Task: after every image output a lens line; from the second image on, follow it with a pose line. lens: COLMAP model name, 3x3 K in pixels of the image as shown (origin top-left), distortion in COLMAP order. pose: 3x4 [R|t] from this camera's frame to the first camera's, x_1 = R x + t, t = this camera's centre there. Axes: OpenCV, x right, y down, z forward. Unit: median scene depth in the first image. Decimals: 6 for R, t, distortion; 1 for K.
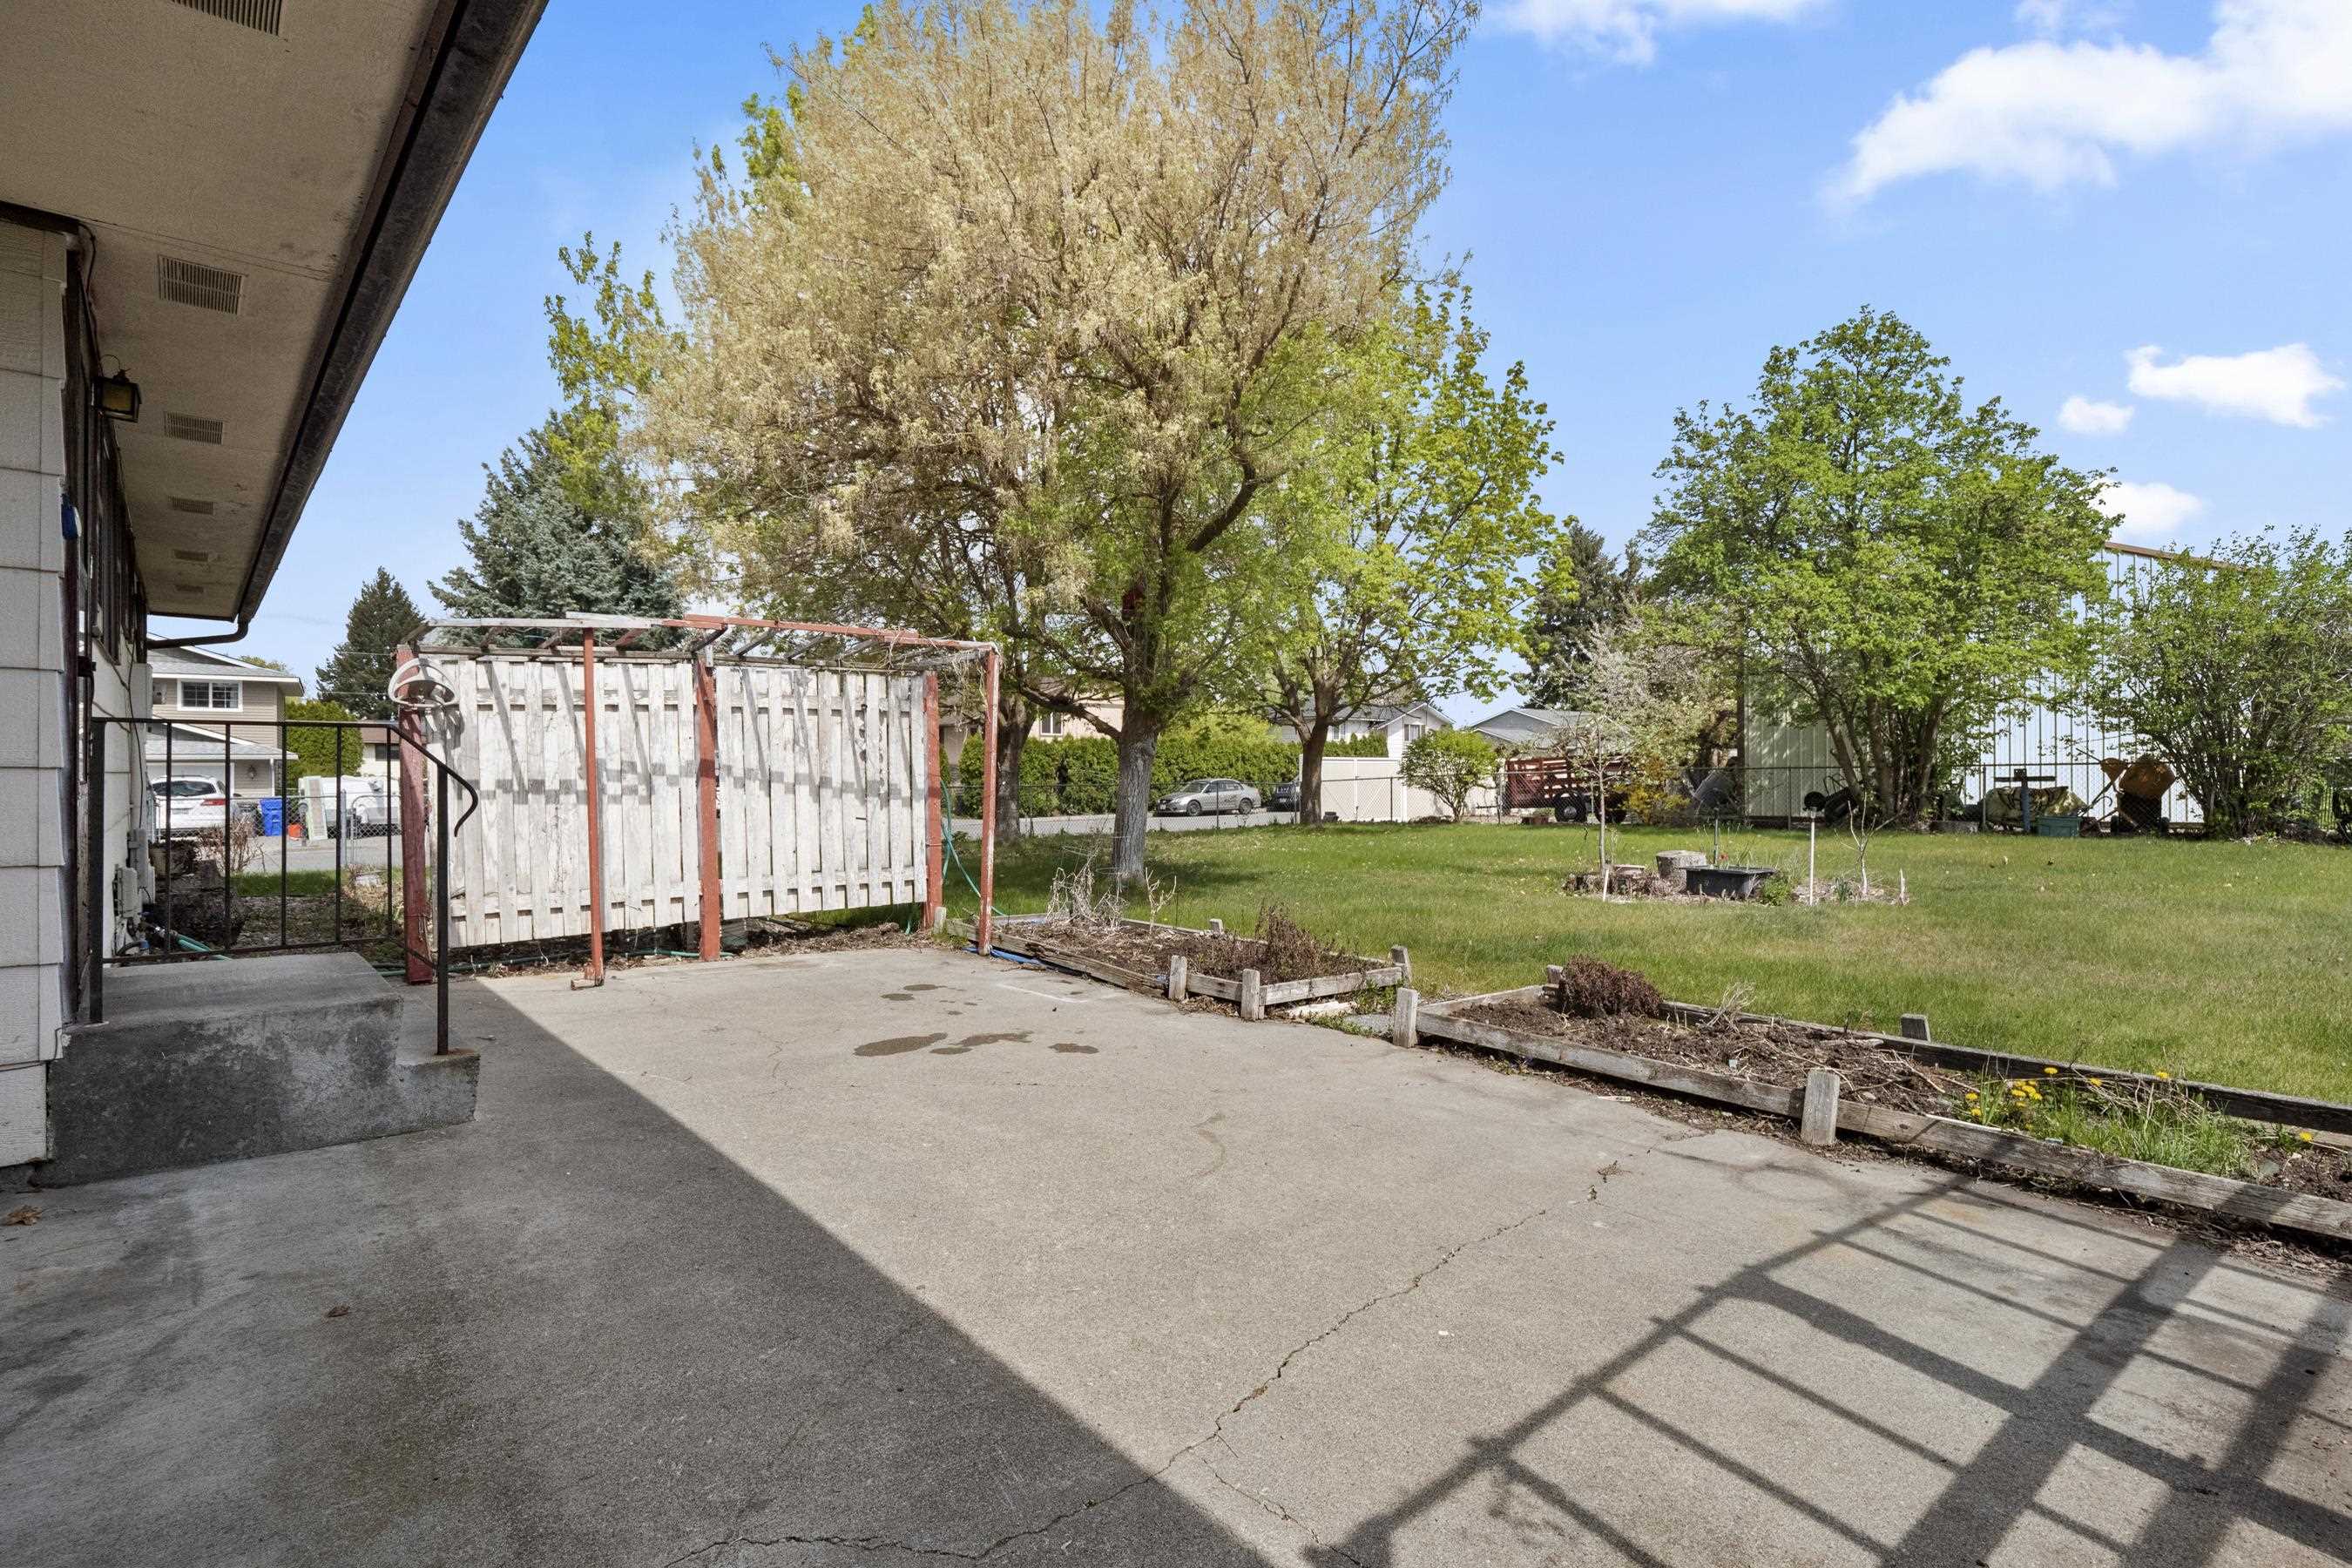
lens RADIAL K [[1142.7, 0, 1160.7], [0, 1142.7, 769.9], [0, 0, 1]] dist [0.003993, -0.015503]
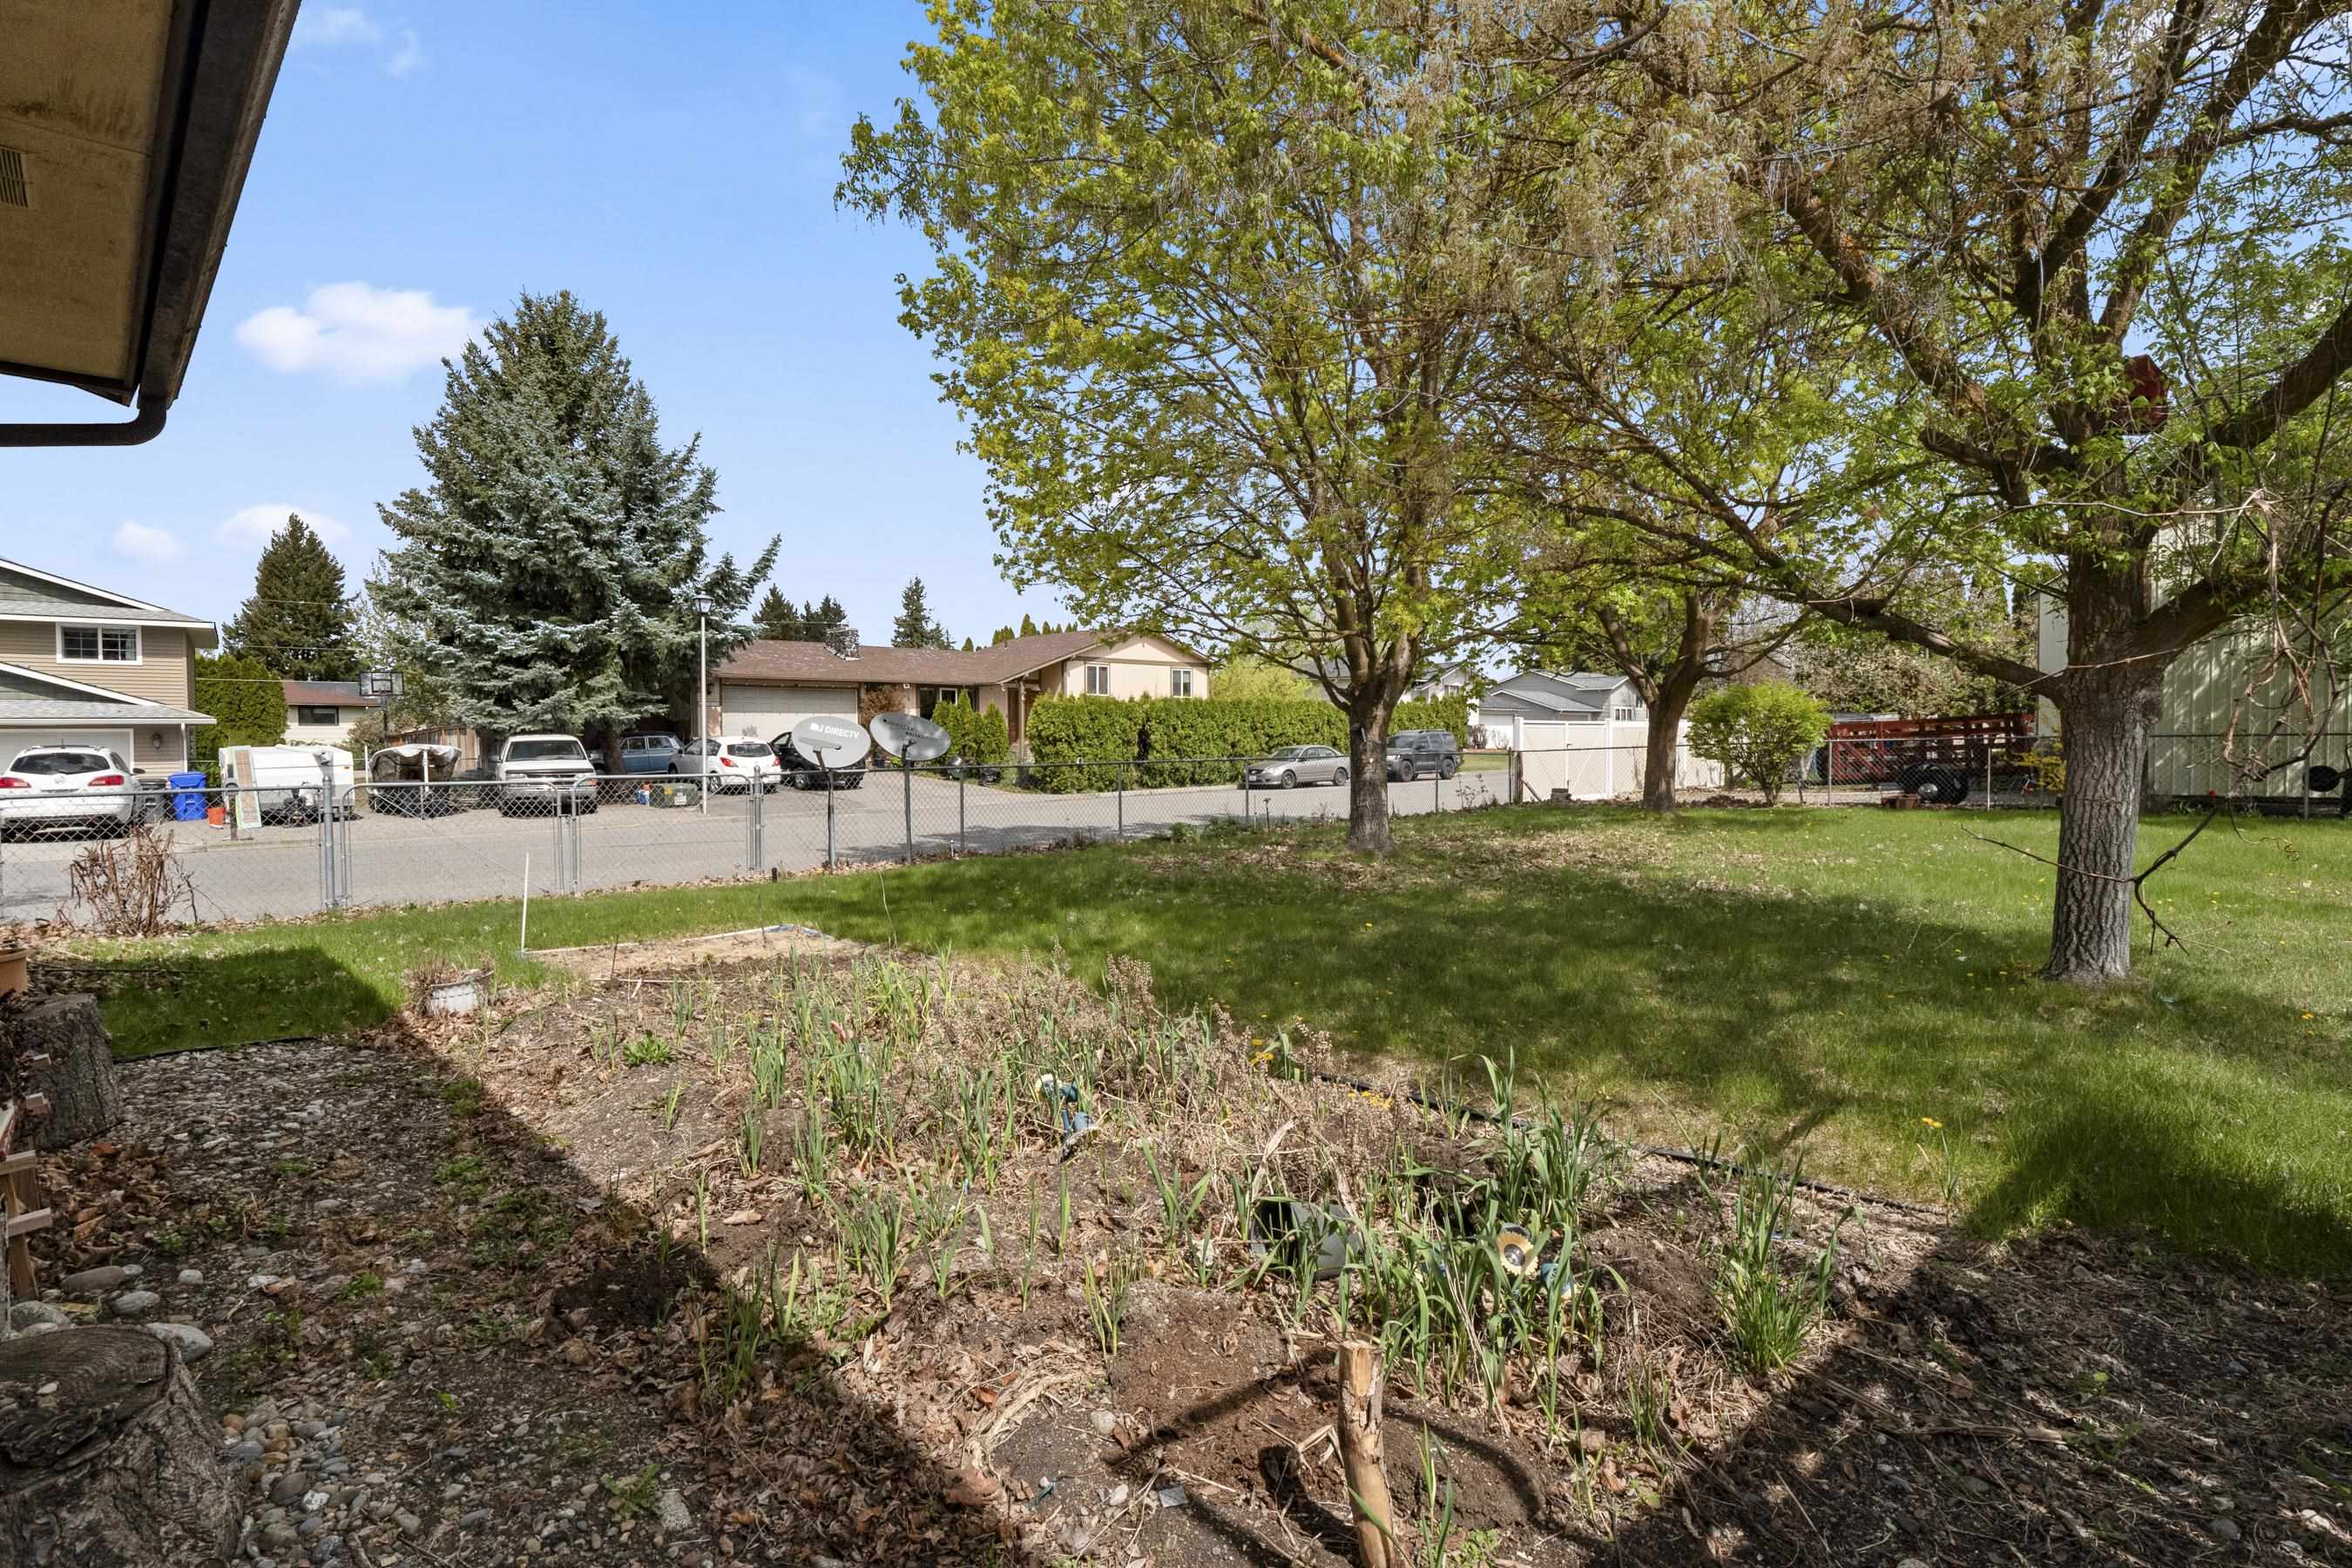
lens RADIAL K [[1145.7, 0, 1161.8], [0, 1145.7, 762.7], [0, 0, 1]] dist [0.001182, -0.012965]
pose [[0.998624, -0.002896, 0.052369, -0.123960], [0.001560, 0.999673, 0.025536, -0.001660], [-0.052426, -0.025419, 0.998301, 0.151910]]
